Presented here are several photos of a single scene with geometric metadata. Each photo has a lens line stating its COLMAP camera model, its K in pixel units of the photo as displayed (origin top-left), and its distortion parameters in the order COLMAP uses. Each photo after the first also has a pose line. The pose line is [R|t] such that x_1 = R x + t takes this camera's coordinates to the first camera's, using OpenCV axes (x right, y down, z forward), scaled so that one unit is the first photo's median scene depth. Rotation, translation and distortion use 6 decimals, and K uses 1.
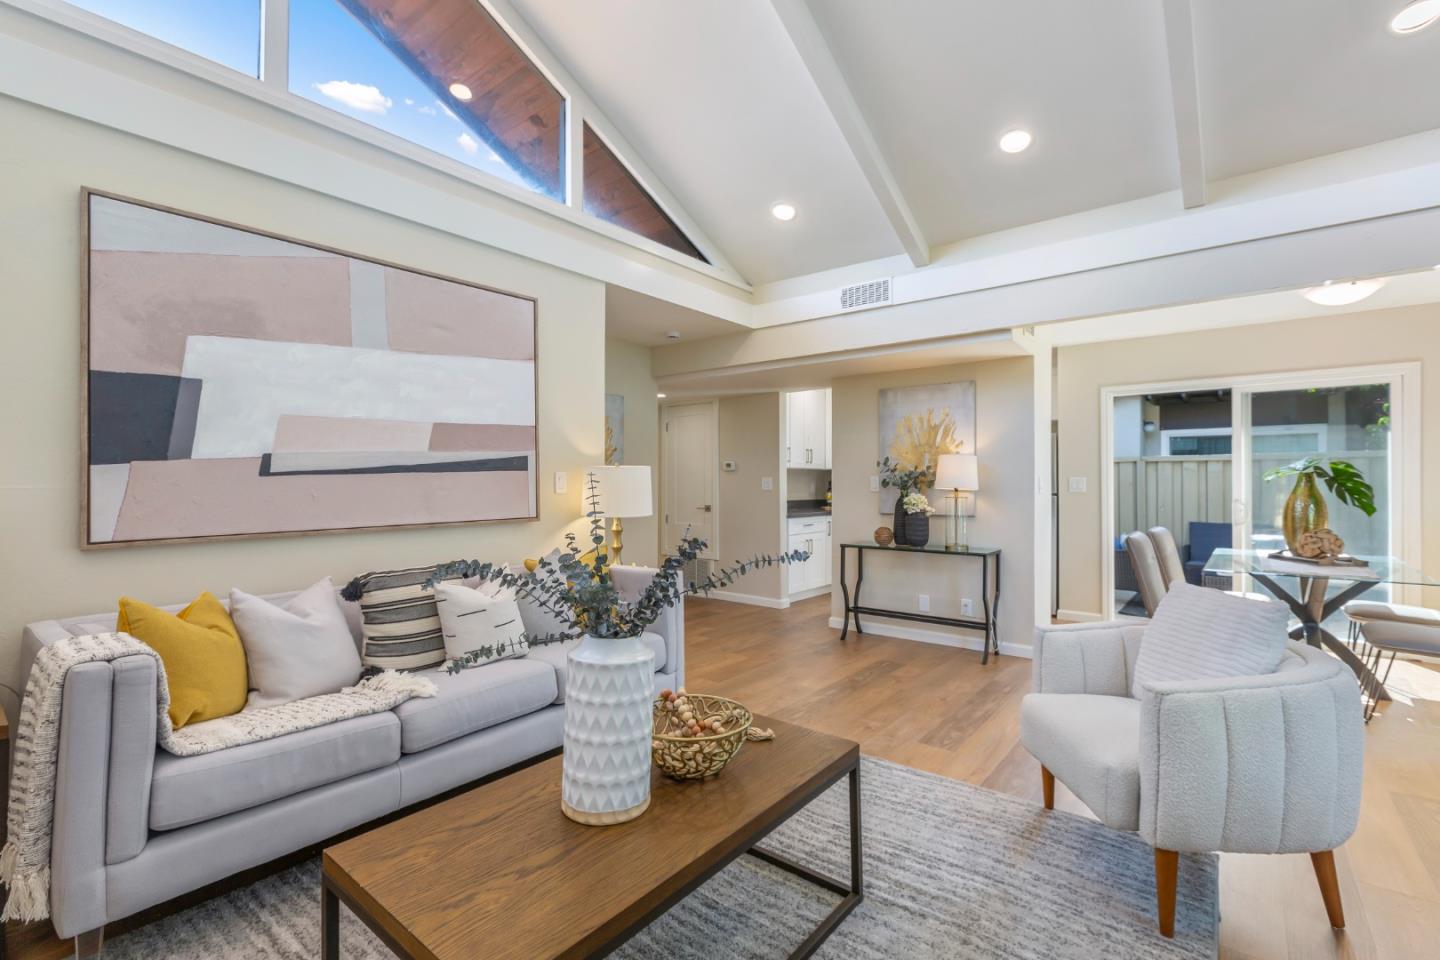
lens RADIAL K [[647.5, 0, 711.8], [0, 647.5, 474.5], [0, 0, 1]] dist [-0.004690, -0.000190]
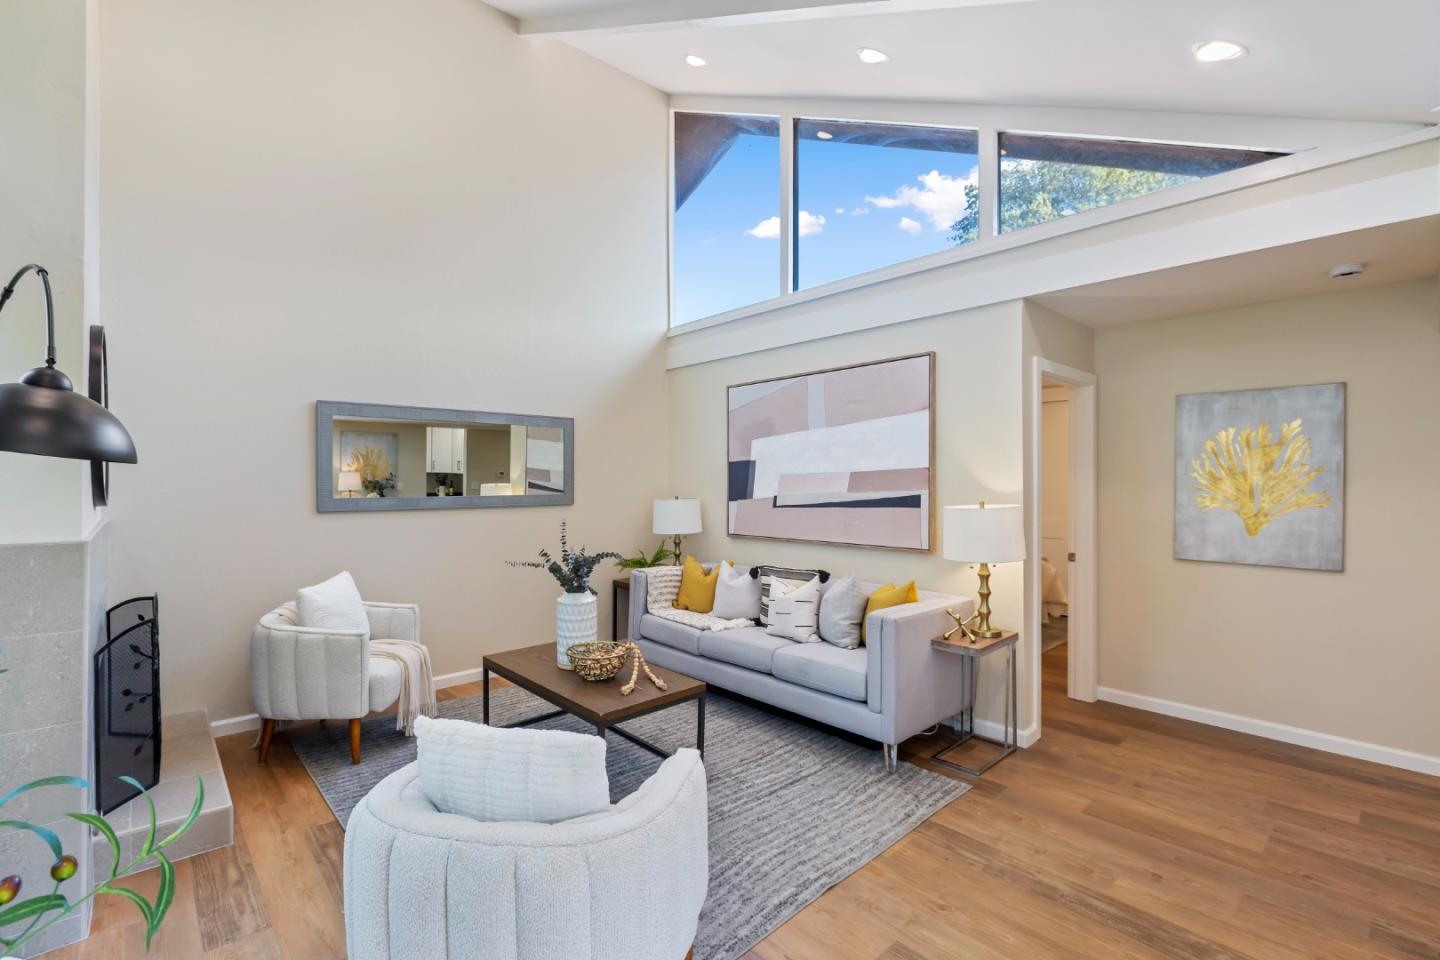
lens RADIAL K [[647.5, 0, 711.8], [0, 647.5, 474.5], [0, 0, 1]] dist [-0.004690, -0.000190]
pose [[-0.151320, -0.003527, -0.988478, 1.034943], [0.017008, 0.999836, -0.006171, -0.073555], [0.988338, -0.017746, -0.151236, 0.940727]]
